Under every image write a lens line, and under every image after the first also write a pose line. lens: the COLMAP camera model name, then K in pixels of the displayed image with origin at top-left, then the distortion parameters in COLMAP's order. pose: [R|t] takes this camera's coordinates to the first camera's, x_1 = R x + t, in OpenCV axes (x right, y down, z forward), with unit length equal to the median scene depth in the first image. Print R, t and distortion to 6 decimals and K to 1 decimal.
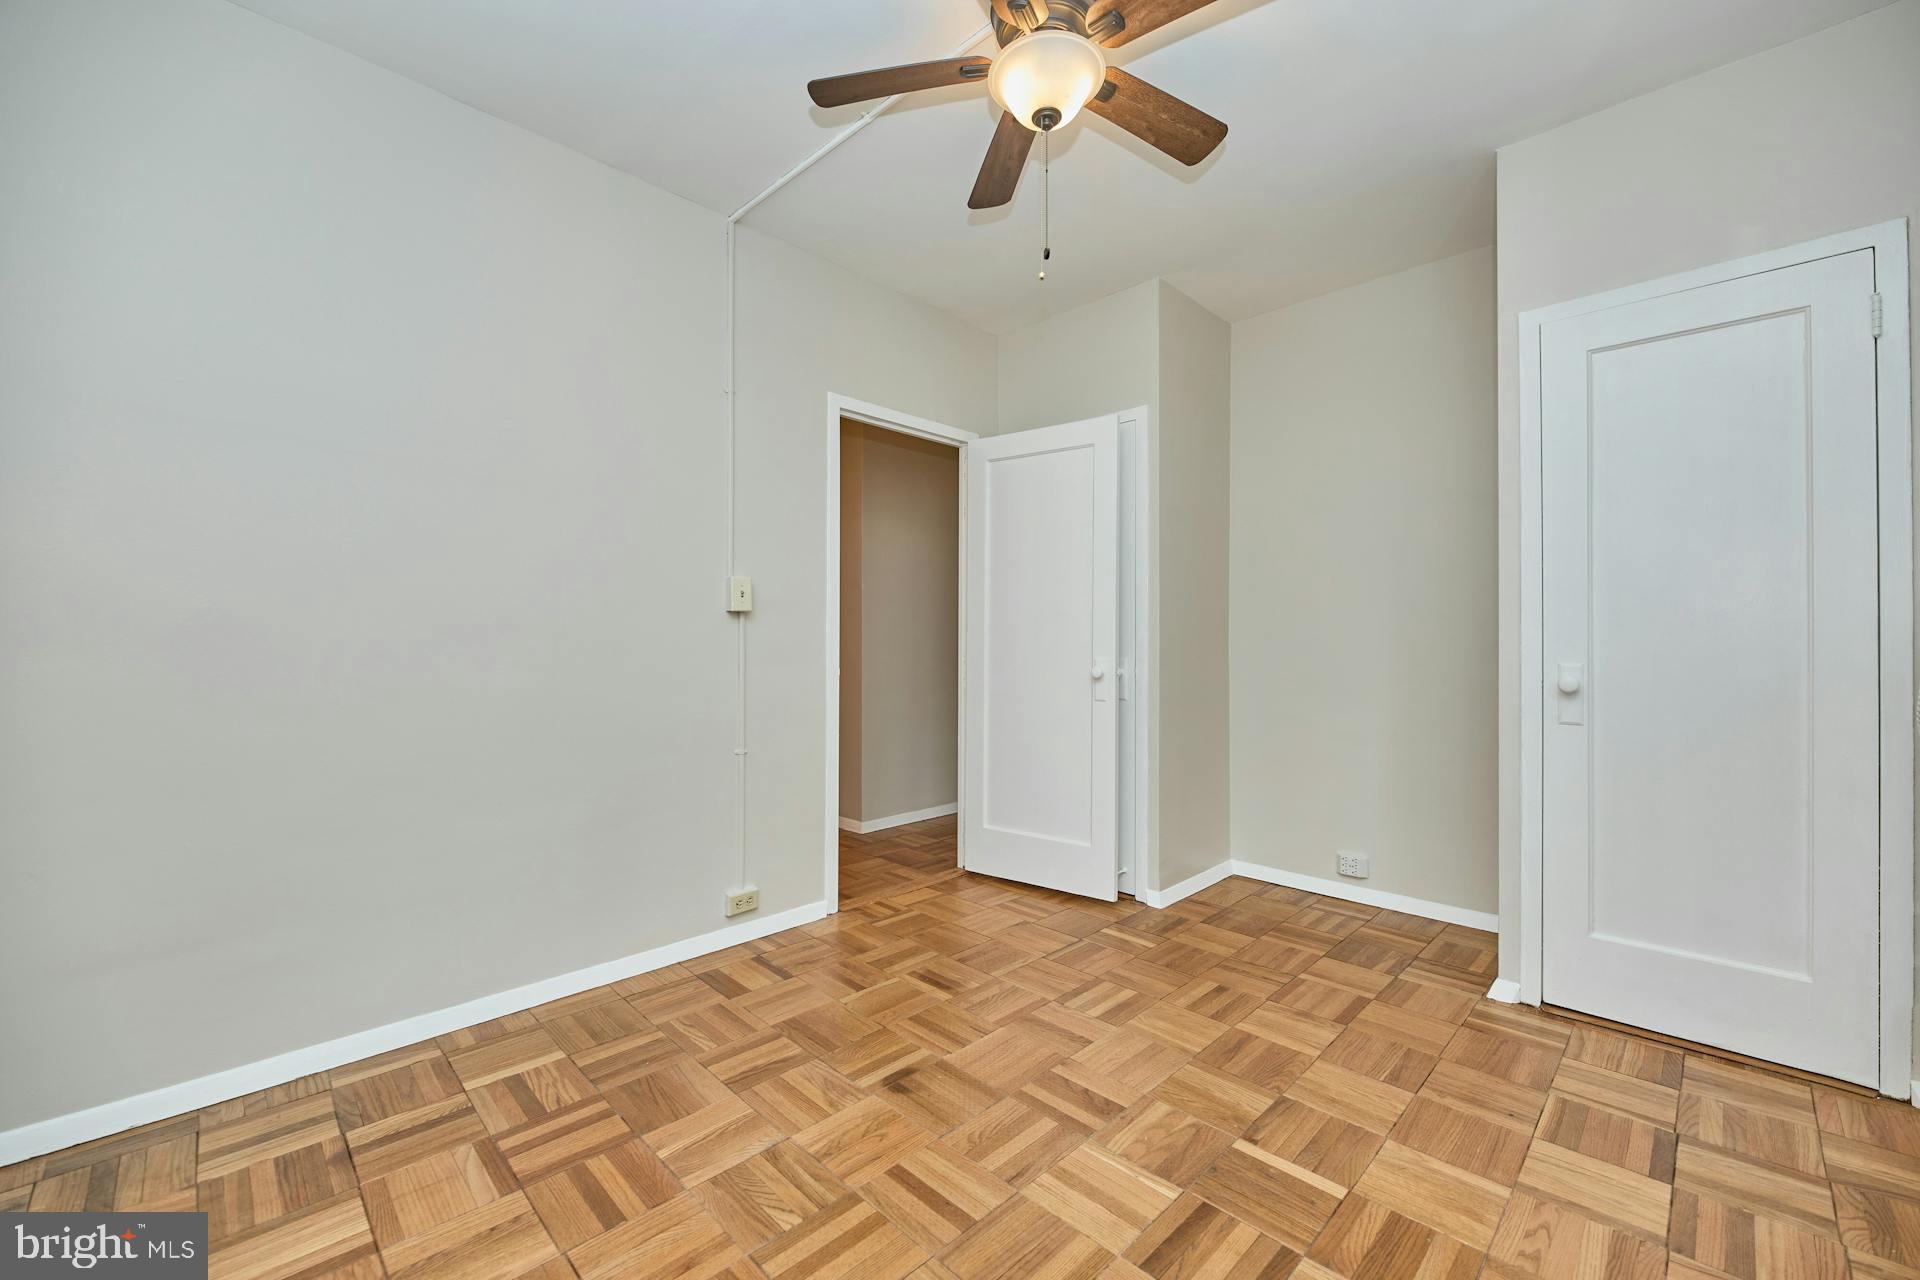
lens RADIAL K [[771.1, 0, 965.1], [0, 771.1, 639.0], [0, 0, 1]] dist [-0.000637, -0.000300]
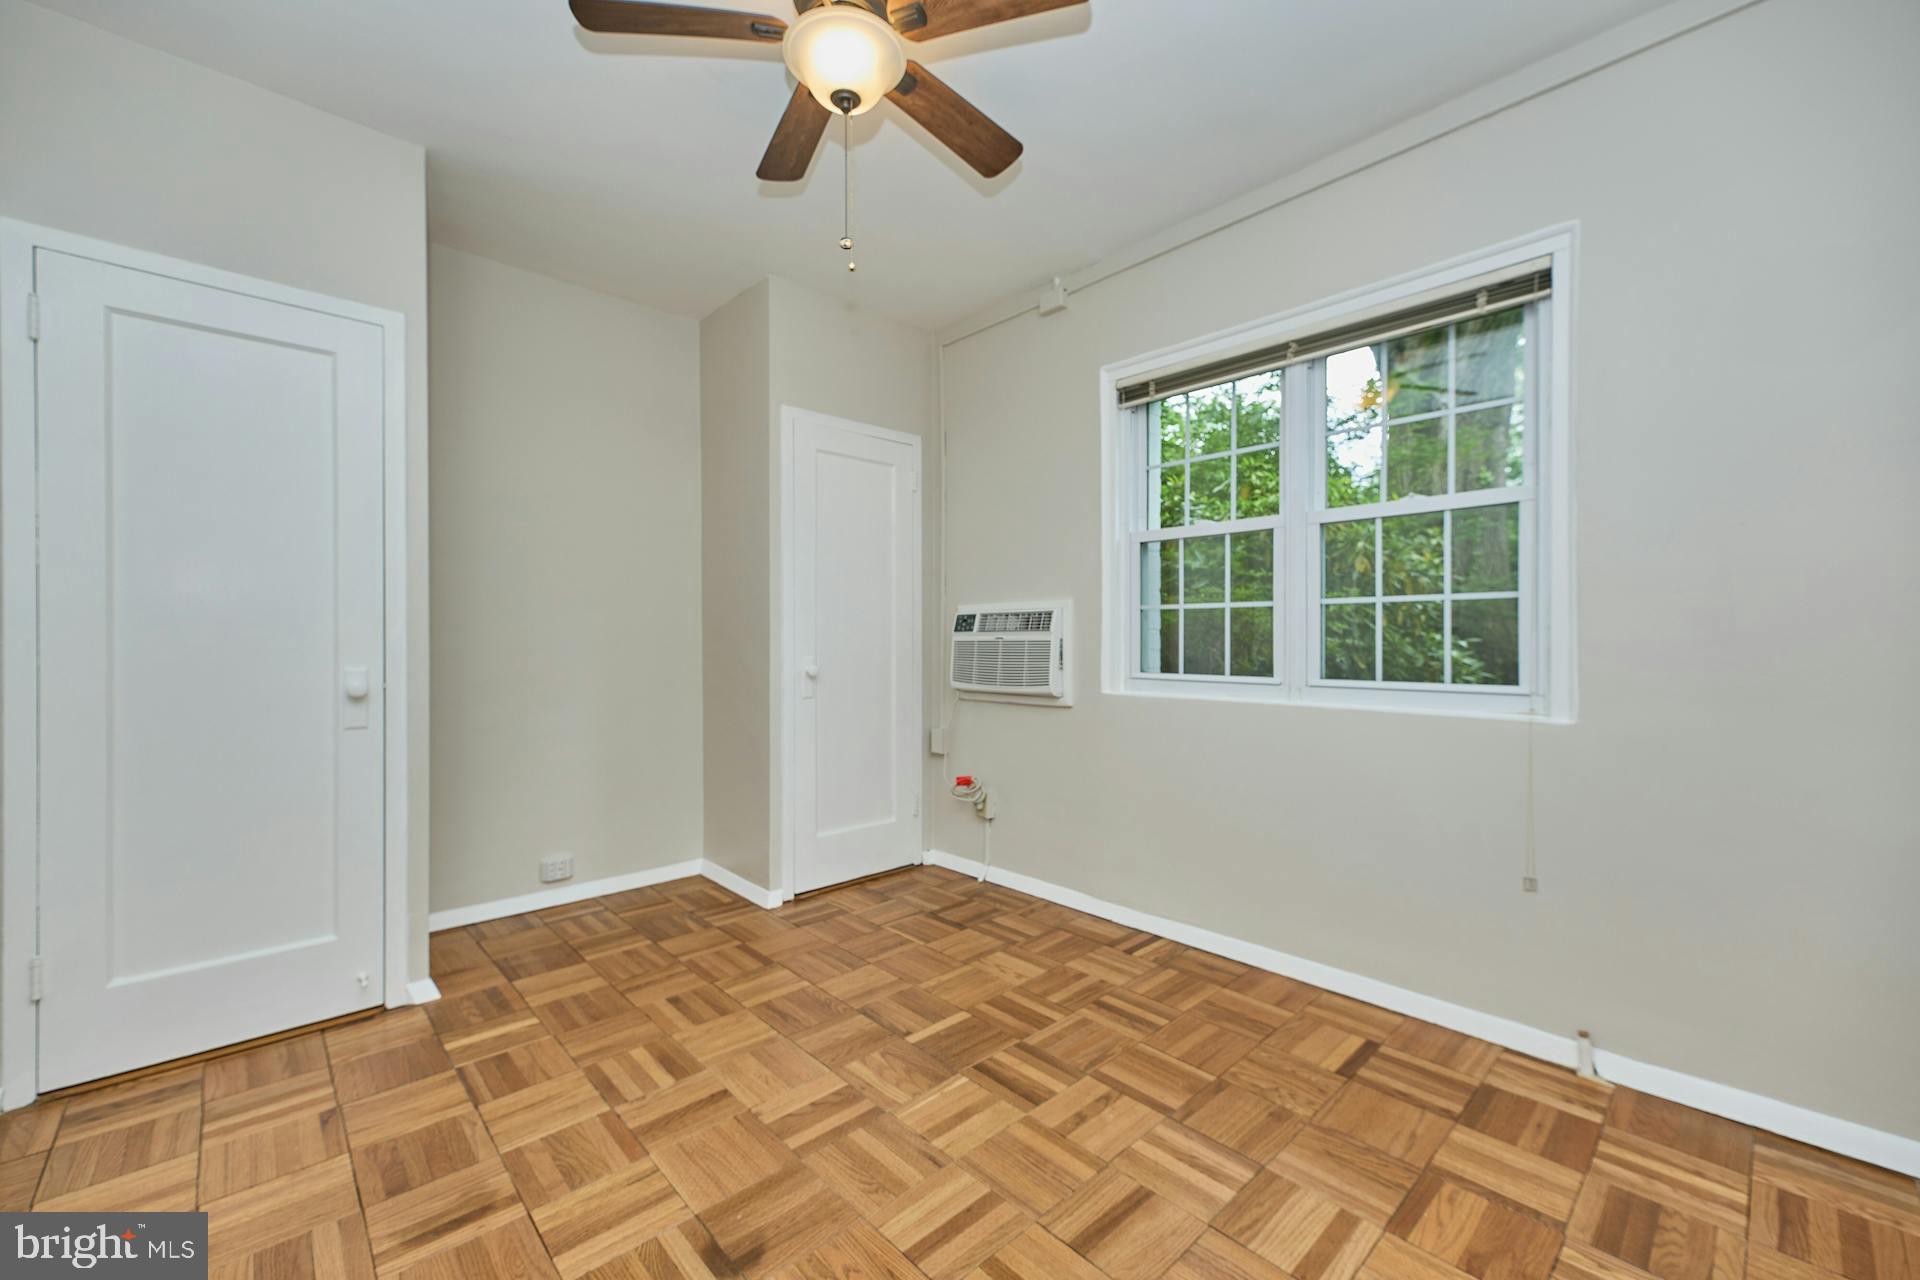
lens RADIAL K [[771.1, 0, 965.4], [0, 771.1, 642.3], [0, 0, 1]] dist [-0.000637, -0.000300]
pose [[0.029163, -0.003692, 0.999568, -0.669626], [-0.004048, 0.999985, 0.003812, -0.003117], [-0.999566, -0.004158, 0.029147, 0.645350]]
